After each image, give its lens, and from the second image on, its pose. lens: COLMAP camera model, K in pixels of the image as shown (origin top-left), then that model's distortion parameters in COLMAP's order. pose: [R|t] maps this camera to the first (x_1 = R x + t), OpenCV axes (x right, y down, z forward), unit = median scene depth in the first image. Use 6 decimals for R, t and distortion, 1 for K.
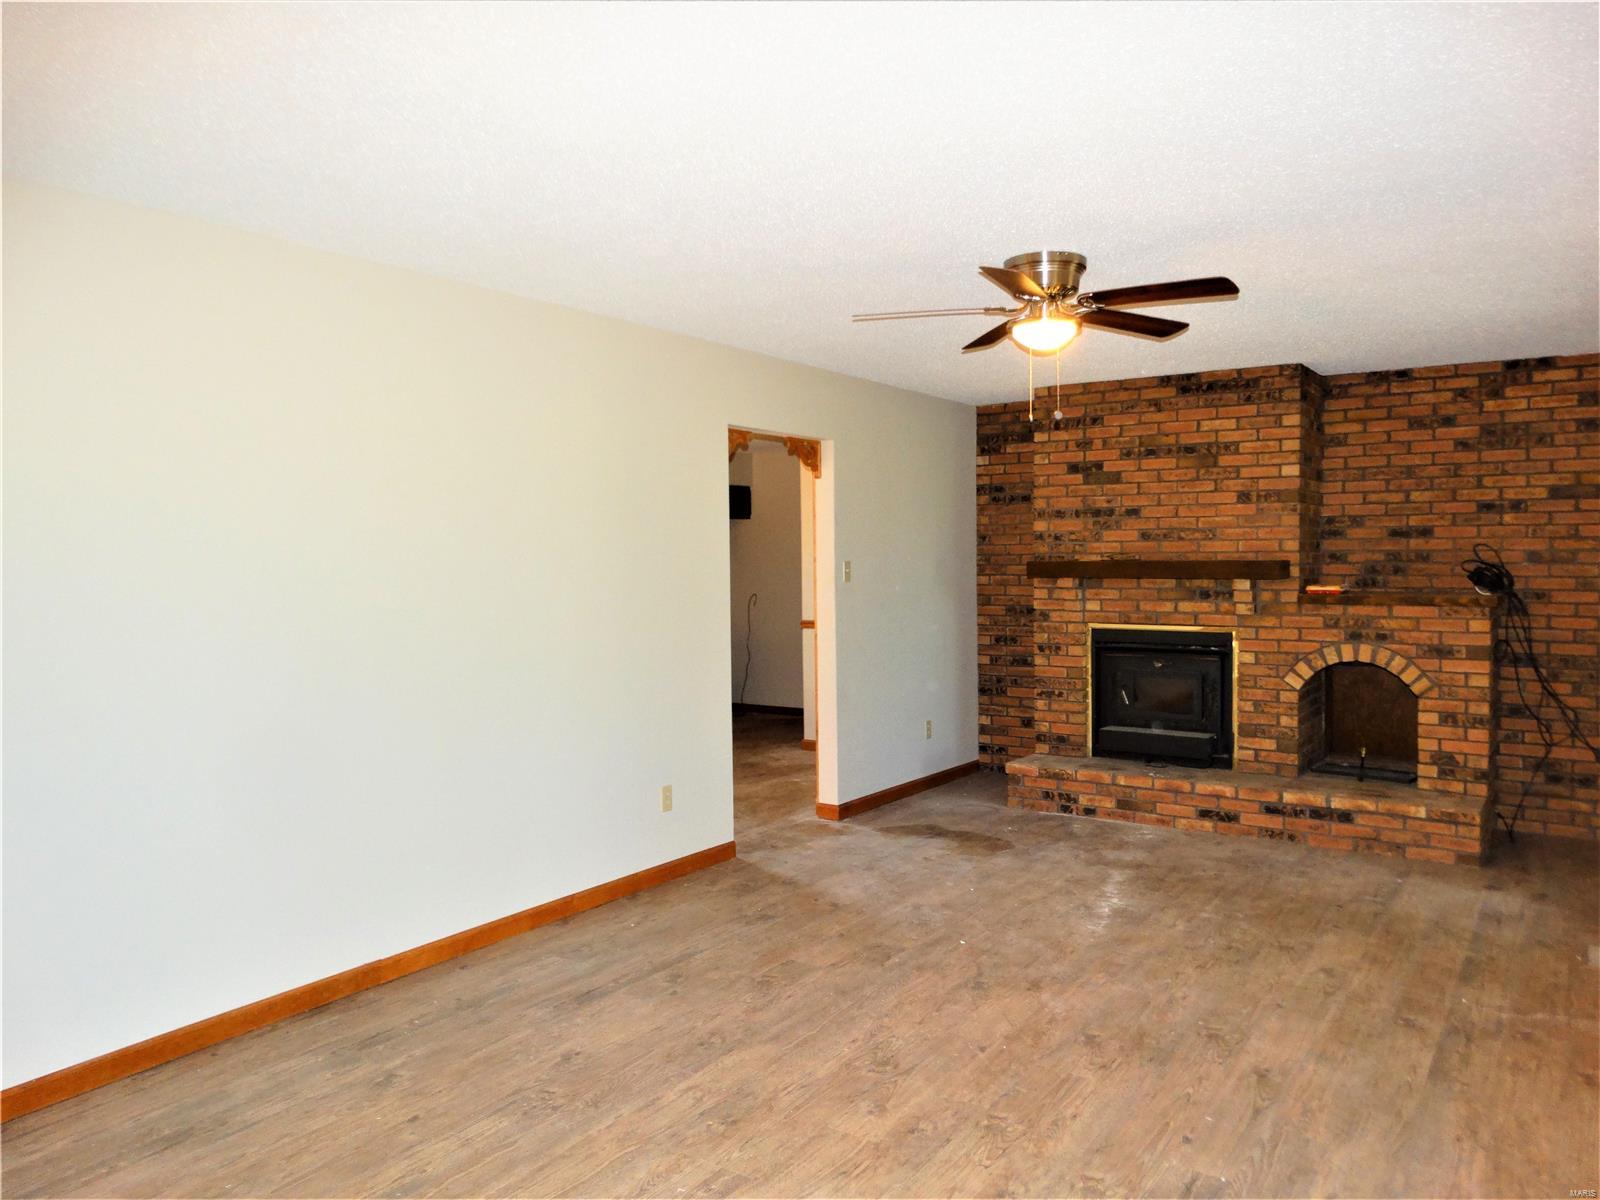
lens RADIAL K [[1172.2, 0, 804.9], [0, 1172.2, 591.7], [0, 0, 1]] dist [0.023653, -0.002589]
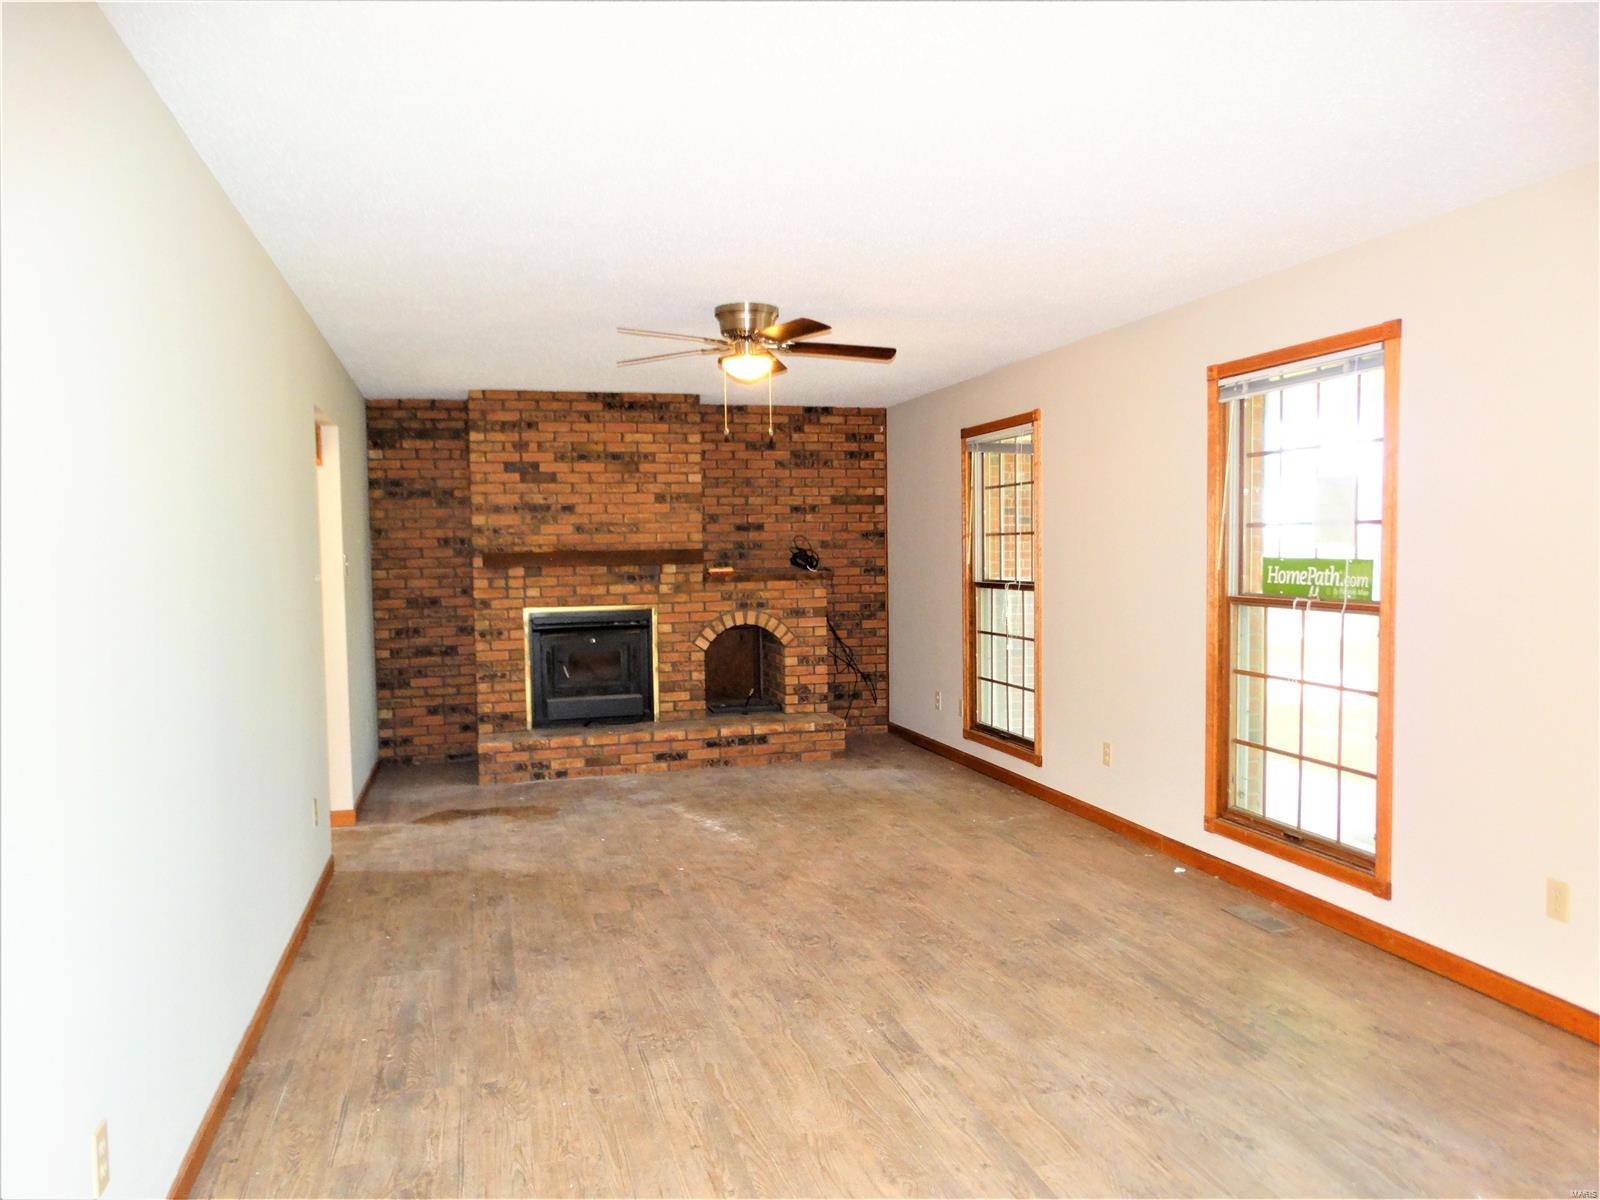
lens RADIAL K [[1172.2, 0, 809.3], [0, 1172.2, 584.0], [0, 0, 1]] dist [0.023653, -0.002589]
pose [[0.638046, -0.031619, 0.769349, -0.519601], [0.039608, 0.999182, 0.008216, 0.006290], [-0.768979, 0.025230, 0.638776, 0.108089]]
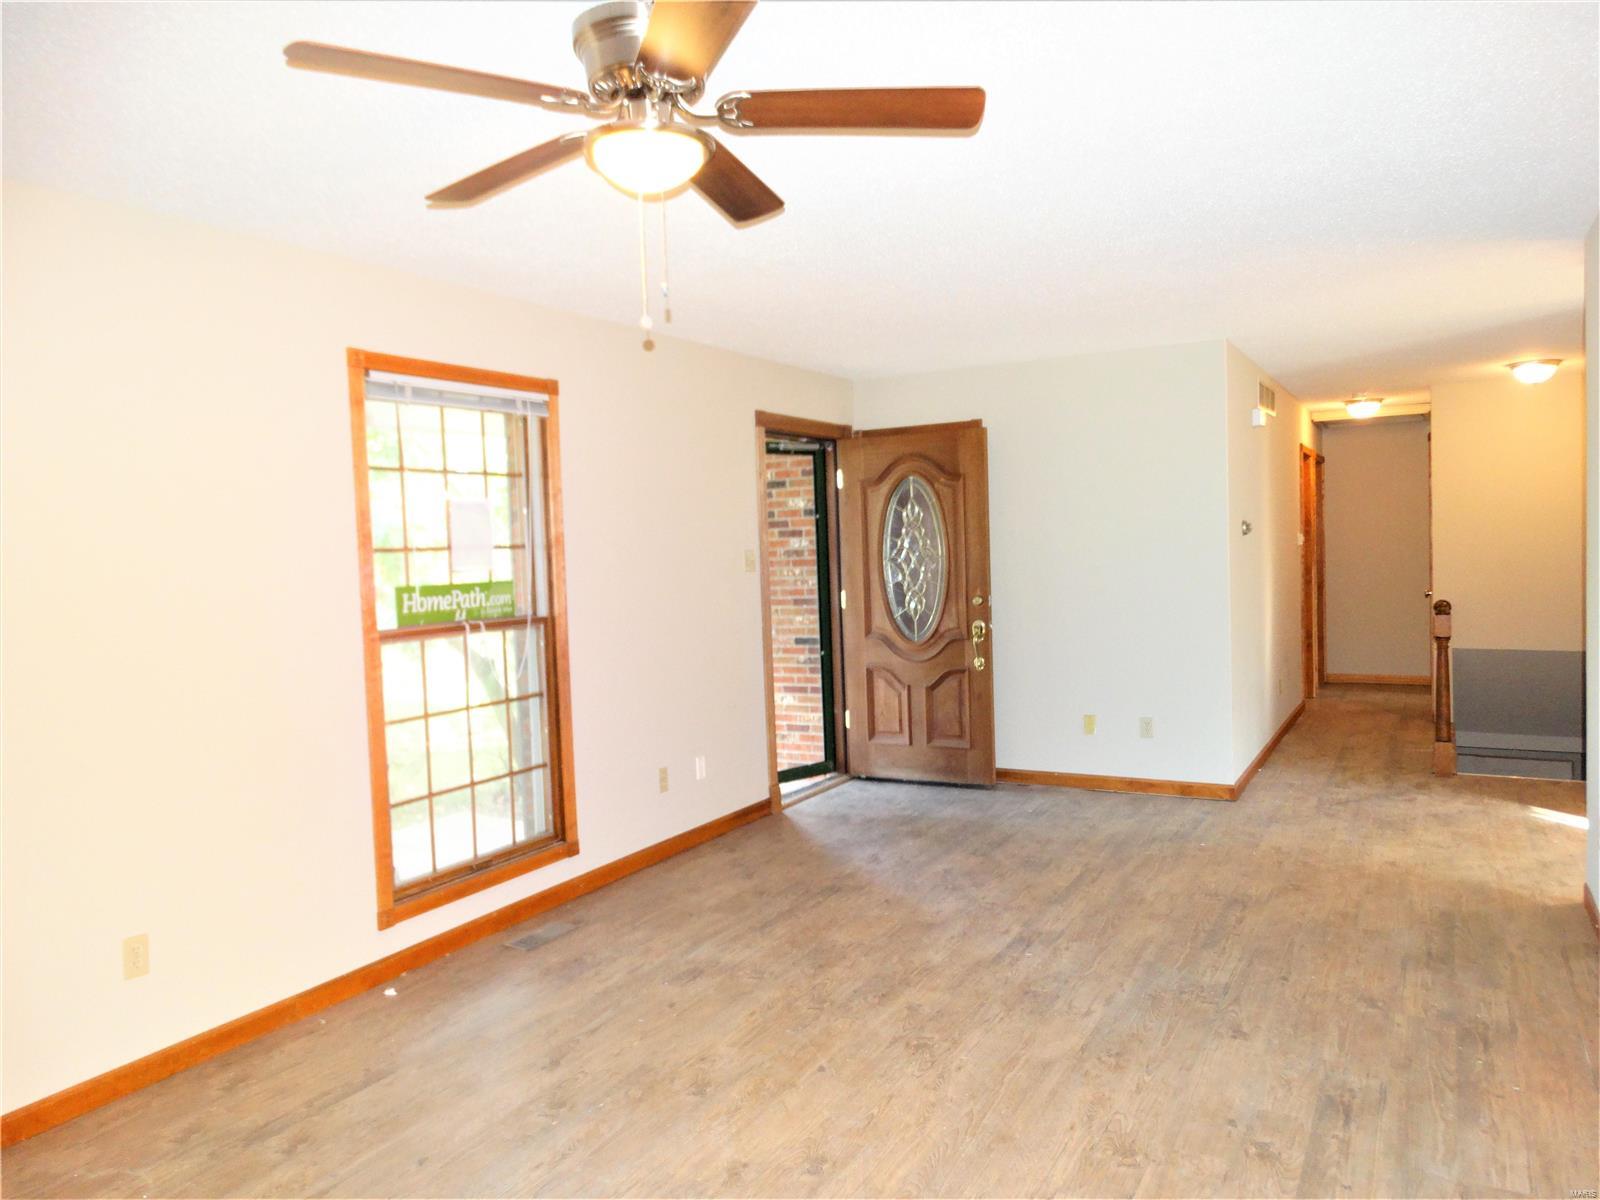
lens RADIAL K [[1172.2, 0, 805.6], [0, 1172.2, 589.9], [0, 0, 1]] dist [0.023653, -0.002589]
pose [[-0.994808, 0.041493, -0.092929, 0.140772], [0.034272, 0.996364, 0.077995, -0.038461], [0.095827, 0.074406, -0.992613, 1.141390]]
